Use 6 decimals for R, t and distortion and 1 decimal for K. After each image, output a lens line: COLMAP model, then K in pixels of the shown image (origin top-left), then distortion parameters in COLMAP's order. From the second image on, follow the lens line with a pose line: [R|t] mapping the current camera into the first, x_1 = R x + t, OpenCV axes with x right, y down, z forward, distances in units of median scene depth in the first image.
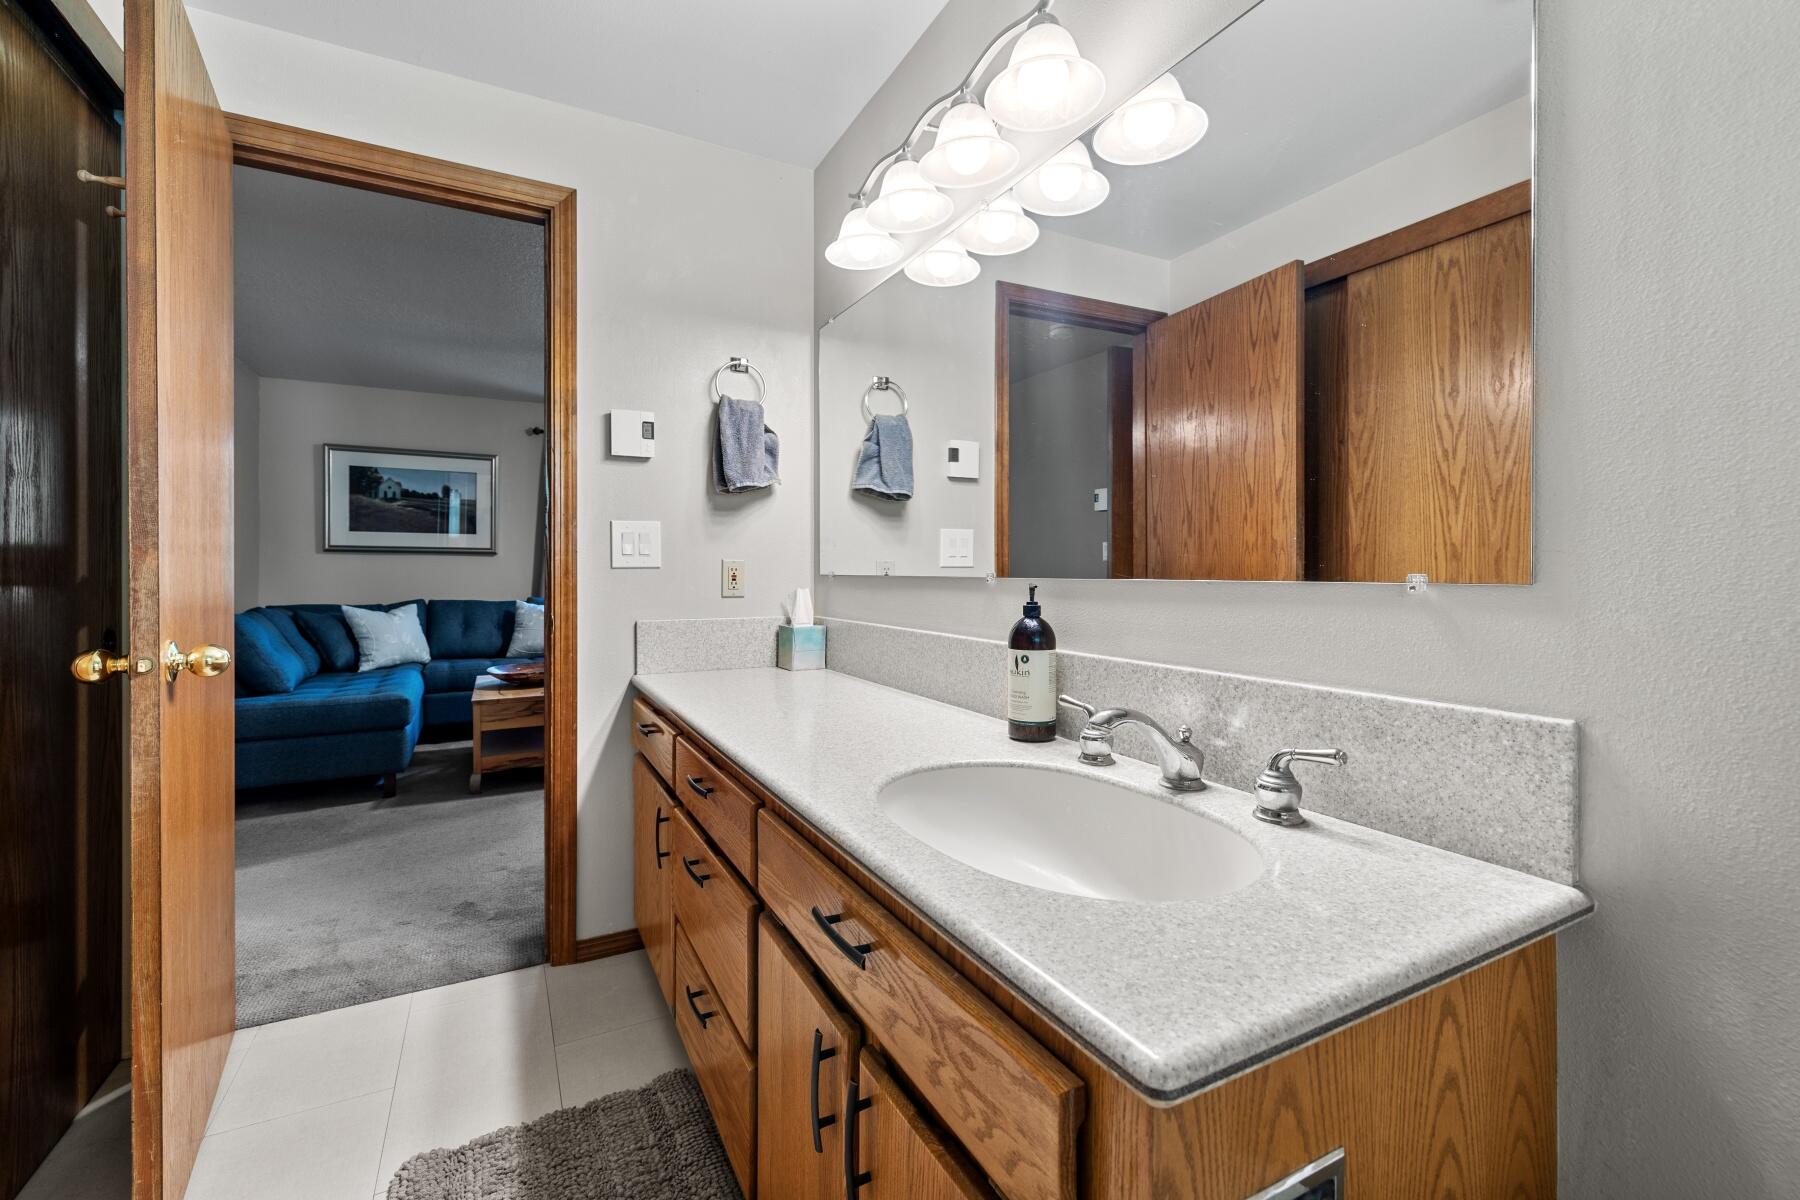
lens RADIAL K [[770.9, 0, 891.1], [0, 770.9, 570.9], [0, 0, 1]] dist [-0.003228, 0.000347]
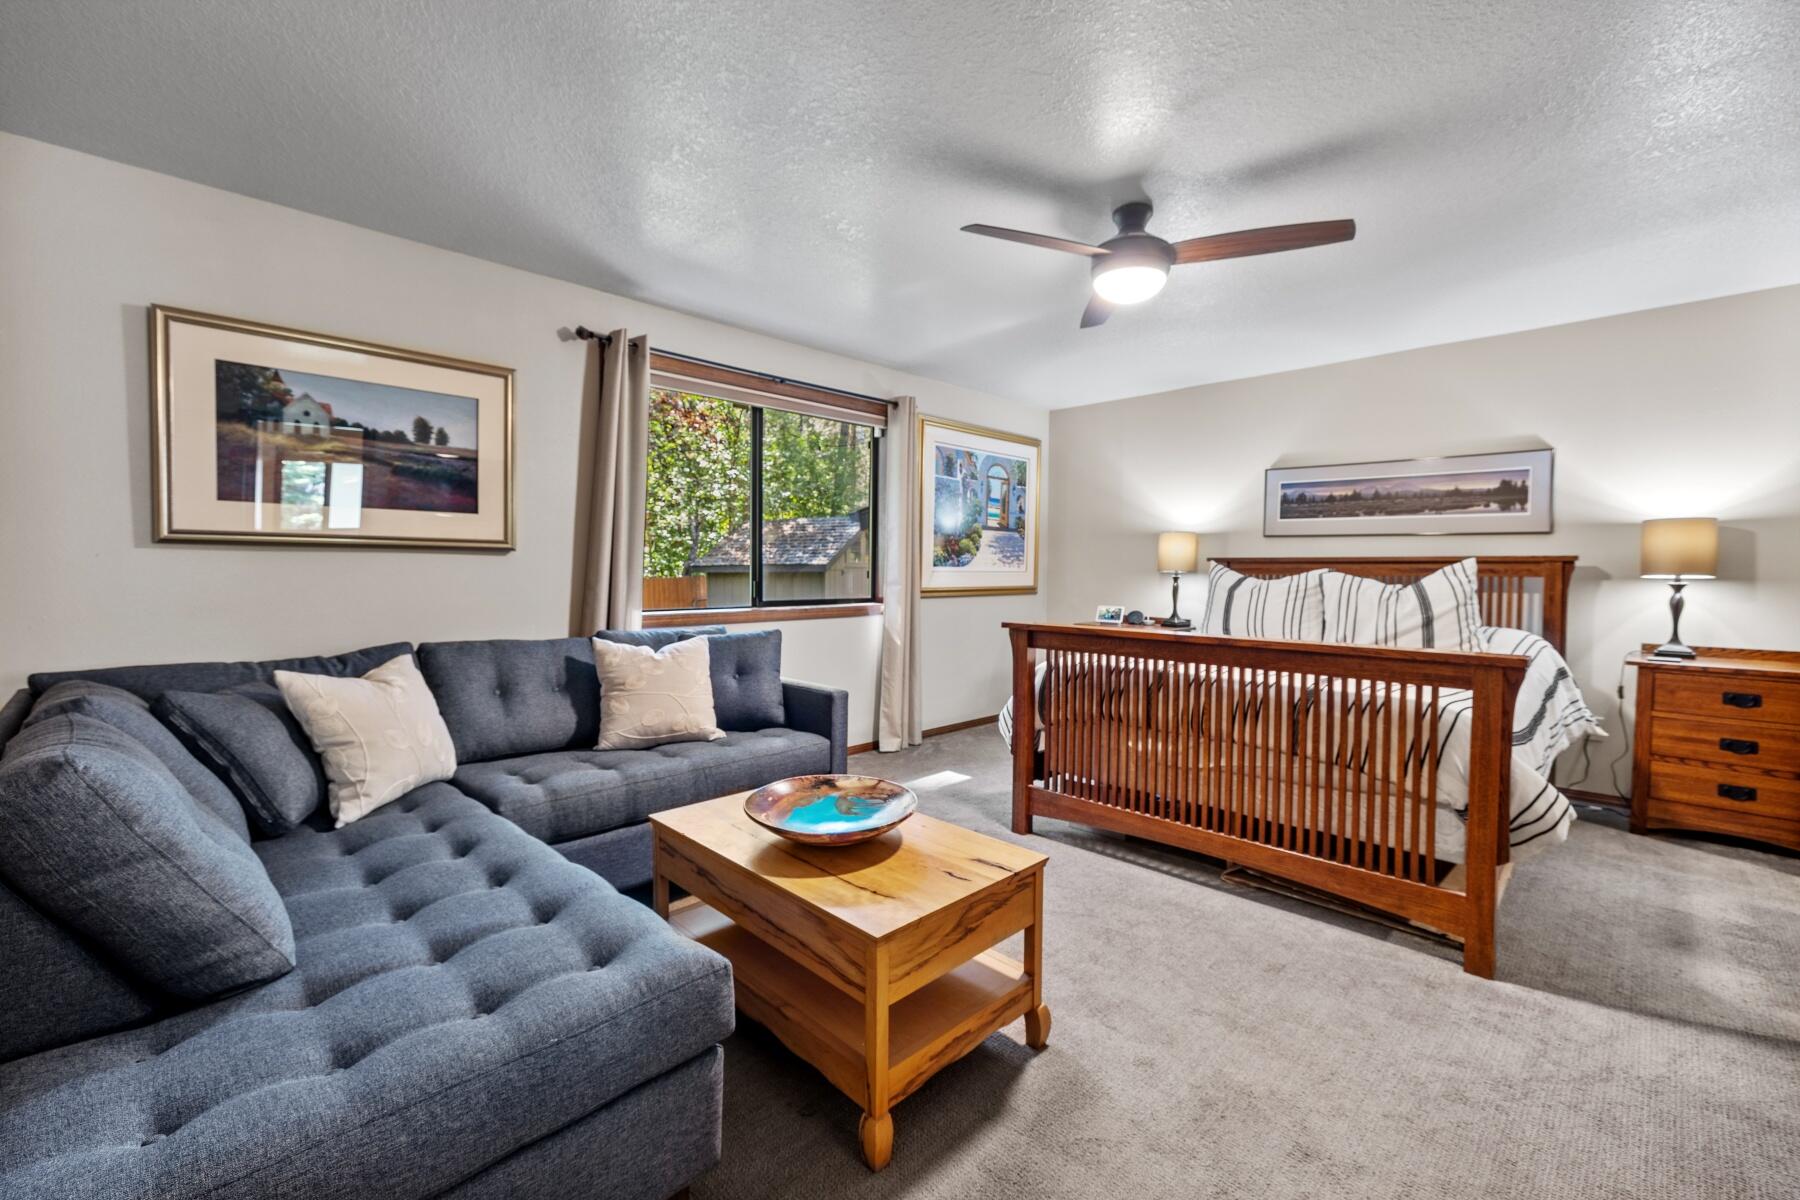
lens RADIAL K [[753.9, 0, 894.7], [0, 753.9, 590.5], [0, 0, 1]] dist [-0.003725, -0.000258]
pose [[0.955468, -0.002427, 0.295085, -0.381712], [-0.007016, 0.999497, 0.030938, -0.011469], [-0.295012, -0.031631, 0.954970, 0.375889]]
